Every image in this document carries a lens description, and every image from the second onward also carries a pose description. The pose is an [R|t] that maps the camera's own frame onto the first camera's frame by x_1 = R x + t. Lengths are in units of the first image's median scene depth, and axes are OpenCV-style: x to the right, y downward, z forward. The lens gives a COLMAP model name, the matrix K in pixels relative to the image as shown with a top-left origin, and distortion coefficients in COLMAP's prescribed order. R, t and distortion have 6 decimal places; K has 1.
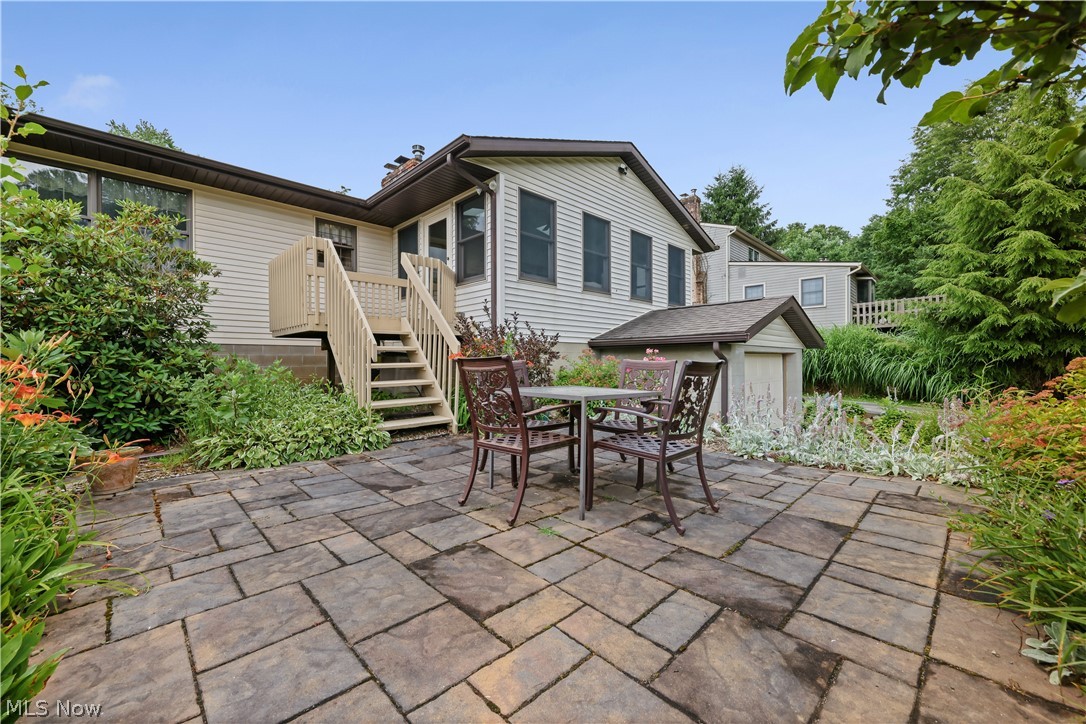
lens RADIAL K [[426.8, 0, 538.1], [0, 426.8, 356.7], [0, 0, 1]] dist [0.001593, 0.000152]
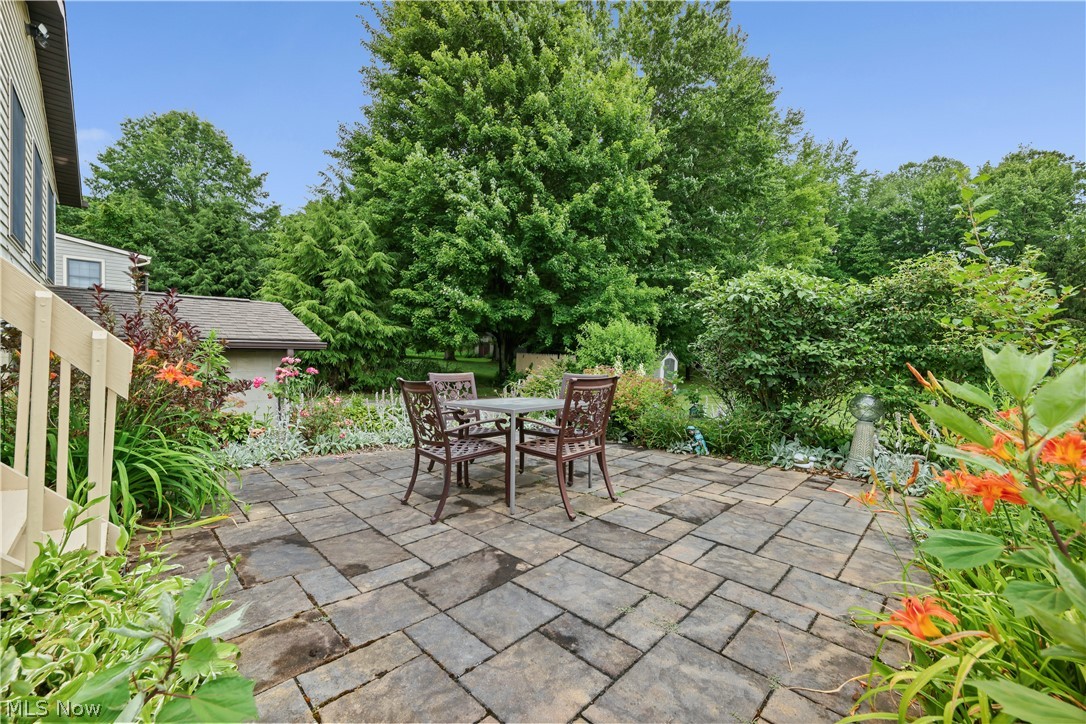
lens RADIAL K [[426.8, 0, 538.1], [0, 426.8, 356.7], [0, 0, 1]] dist [0.001593, 0.000152]
pose [[-0.016291, 0.006297, 0.999847, -1.275844], [-0.006621, 0.999958, -0.006405, -0.043278], [-0.999845, -0.006724, -0.016249, 1.157882]]
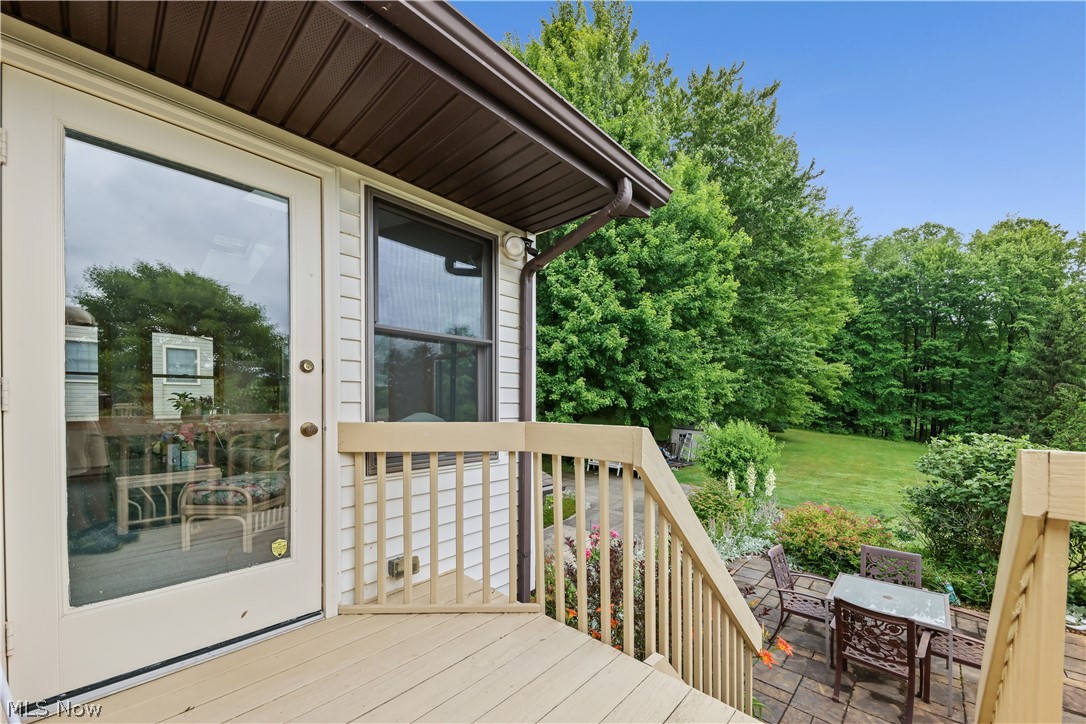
lens RADIAL K [[410.0, 0, 540.0], [0, 410.0, 413.7], [0, 0, 1]] dist [-0.000811, -0.000223]
pose [[-0.043358, -0.027445, 0.998683, -1.377923], [0.000342, 0.999622, 0.027485, -0.655410], [-0.999060, 0.001533, -0.043332, 2.594434]]
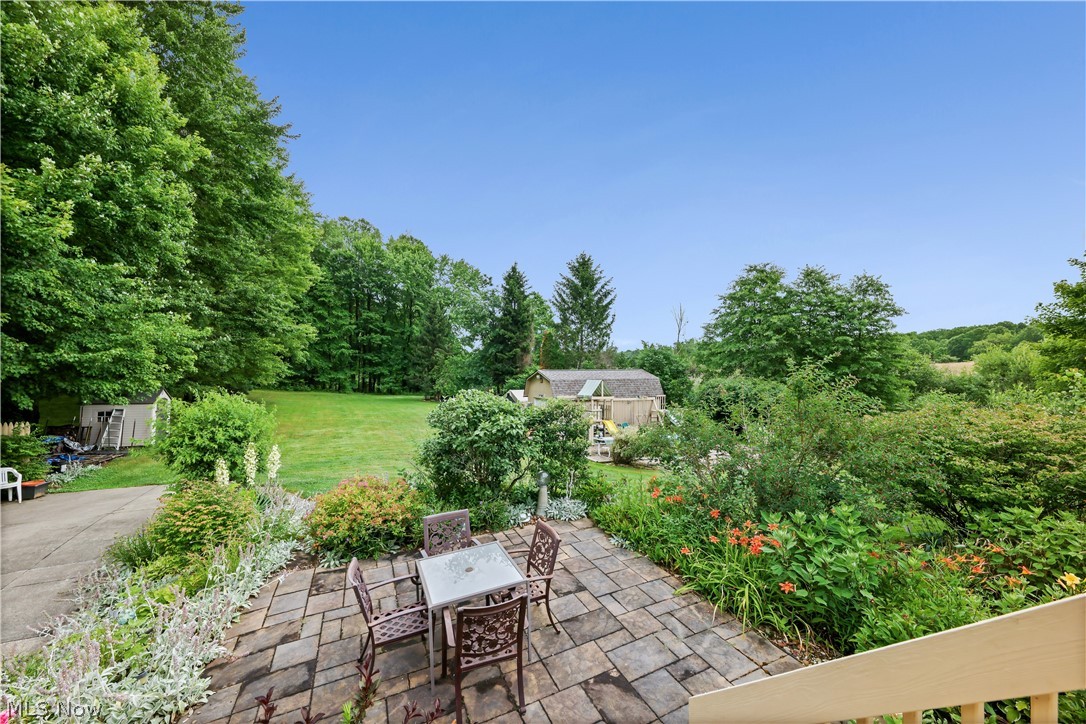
lens RADIAL K [[396.1, 0, 543.7], [0, 396.1, 368.9], [0, 0, 1]] dist [-0.001254, -0.000265]
pose [[-0.945240, -0.000757, 0.326376, -0.632231], [0.008052, 0.999639, 0.025639, -0.691965], [-0.326277, 0.026863, -0.944892, 2.481813]]
